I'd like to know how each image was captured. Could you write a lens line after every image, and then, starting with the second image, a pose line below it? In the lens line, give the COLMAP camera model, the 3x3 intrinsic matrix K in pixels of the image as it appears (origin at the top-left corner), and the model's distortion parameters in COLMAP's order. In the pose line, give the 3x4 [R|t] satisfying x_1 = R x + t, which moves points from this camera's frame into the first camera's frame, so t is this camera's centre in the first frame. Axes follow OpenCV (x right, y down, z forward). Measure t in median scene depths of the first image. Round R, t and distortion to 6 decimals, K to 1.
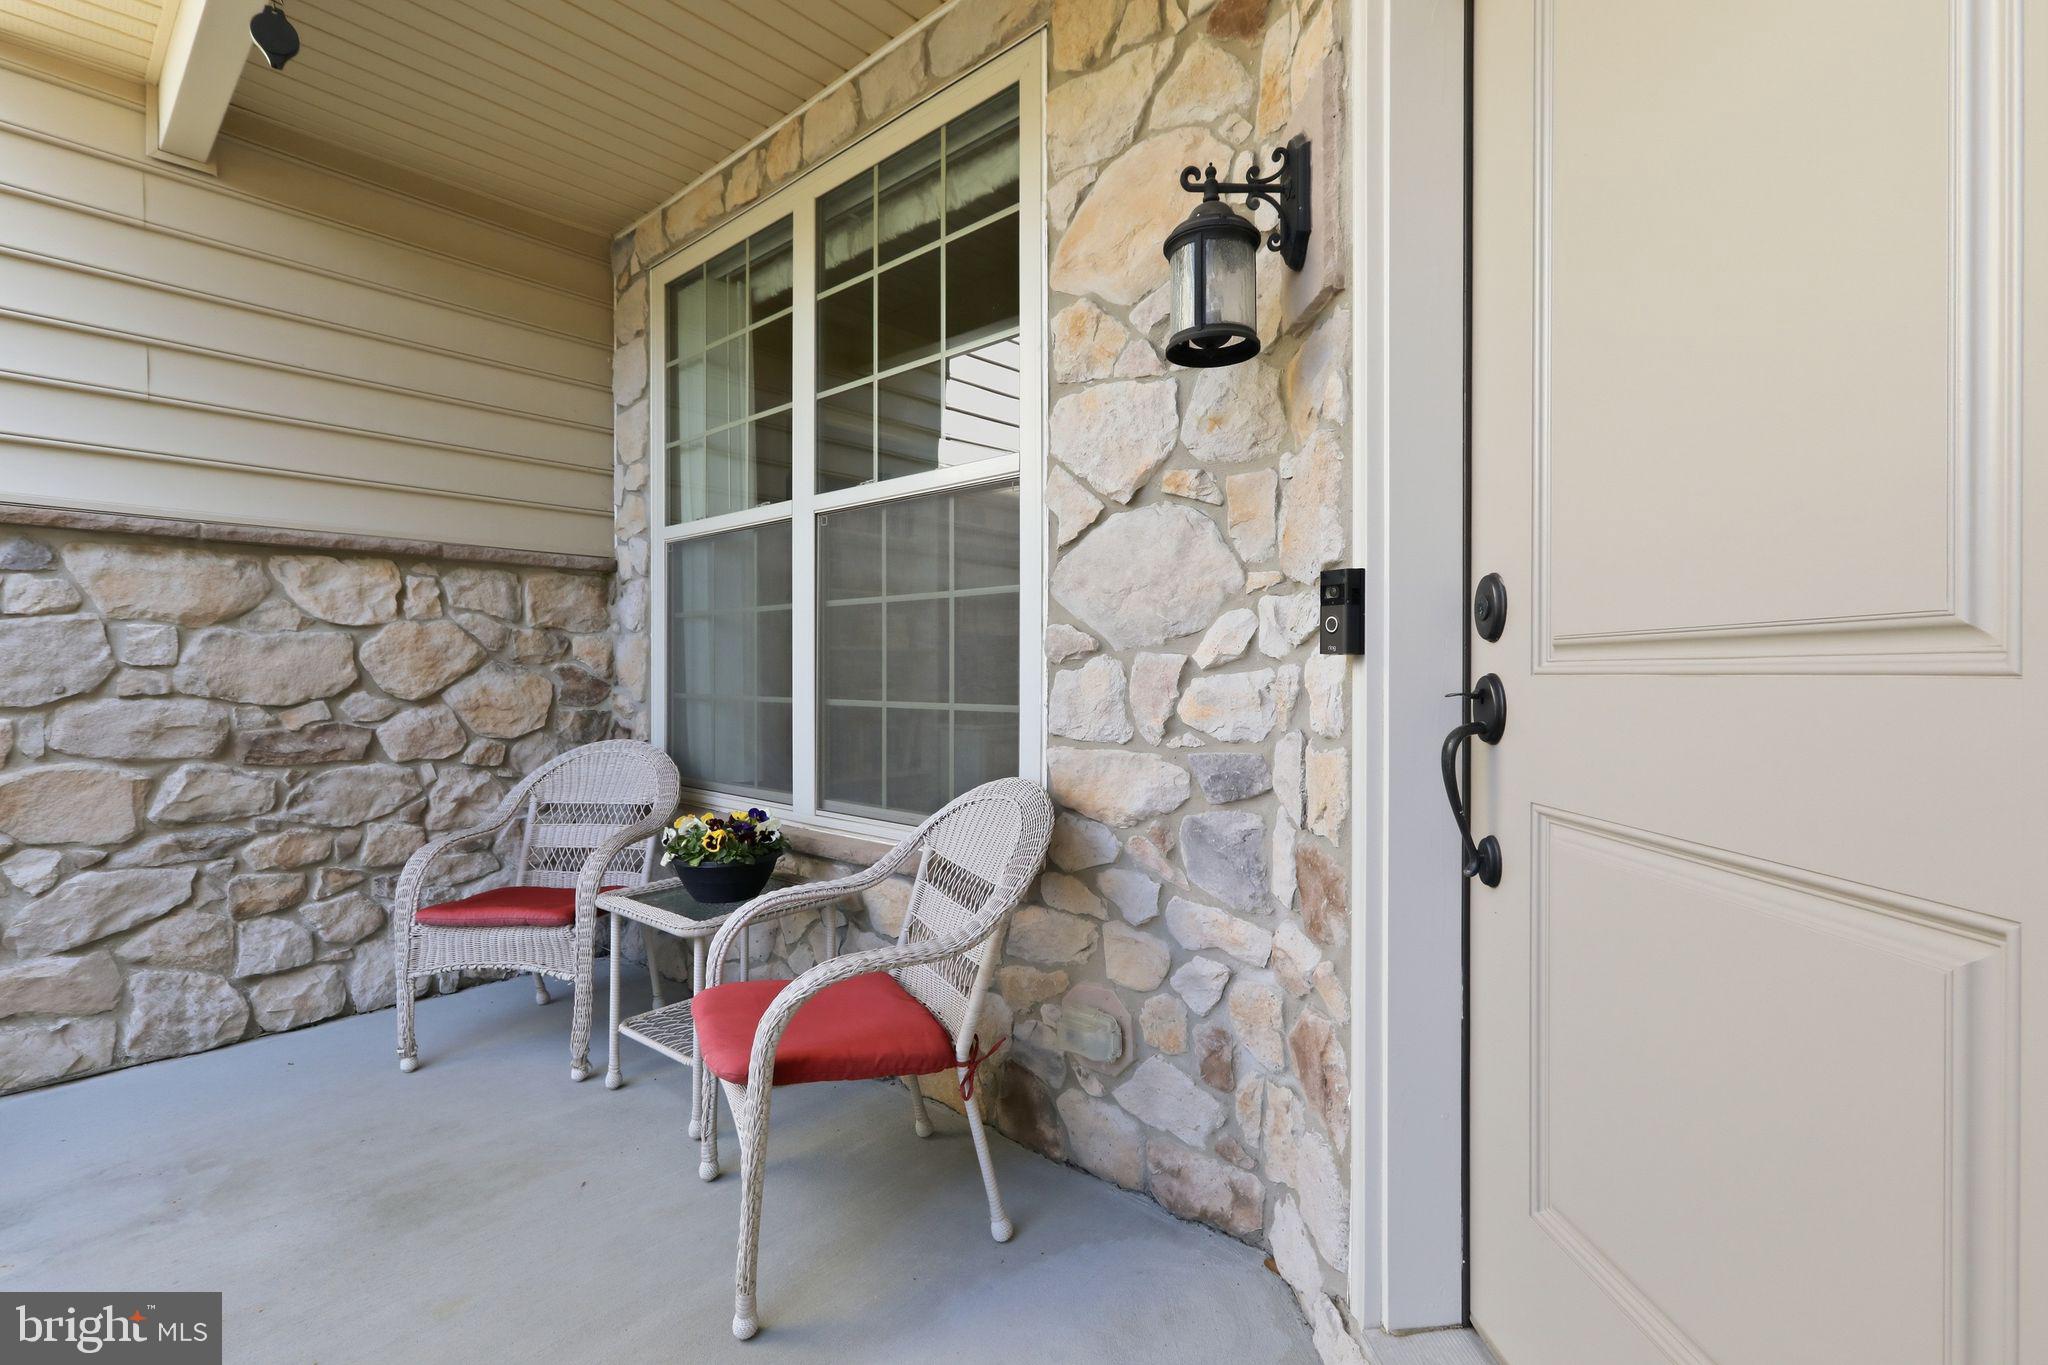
lens RADIAL K [[933.8, 0, 1024.0], [0, 933.8, 682.5], [0, 0, 1]] dist [-0.000251, 0.001461]
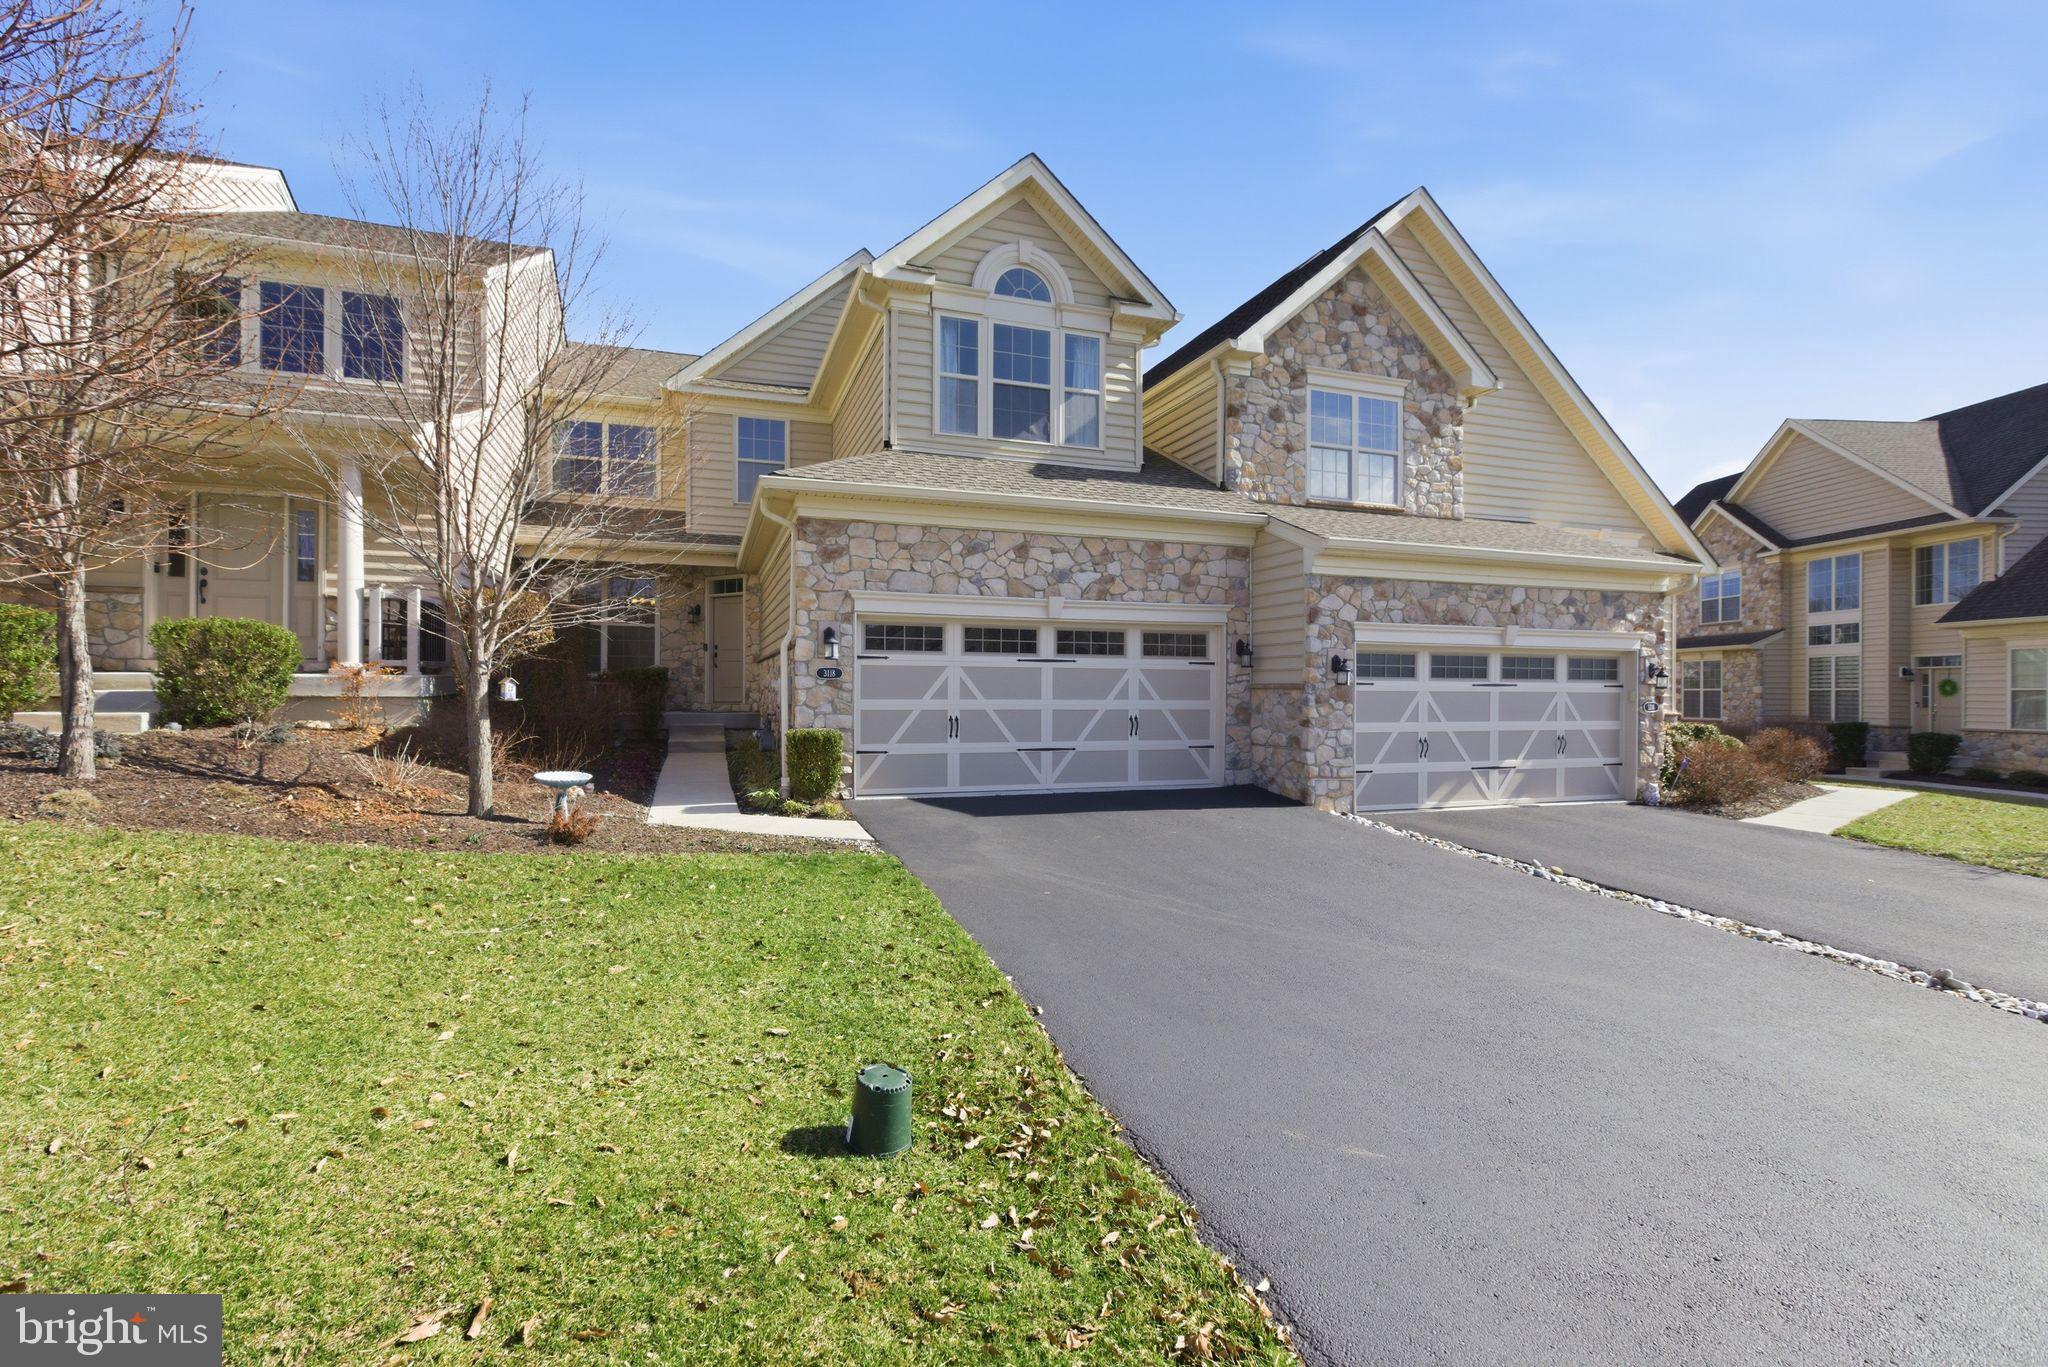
lens RADIAL K [[933.8, 0, 1024.0], [0, 933.8, 683.5], [0, 0, 1]] dist [-0.000251, 0.001461]
pose [[0.480990, -0.003747, 0.876718, -6.233924], [0.003121, 0.999992, 0.002562, 0.282948], [-0.876720, 0.001504, 0.480998, -6.364534]]
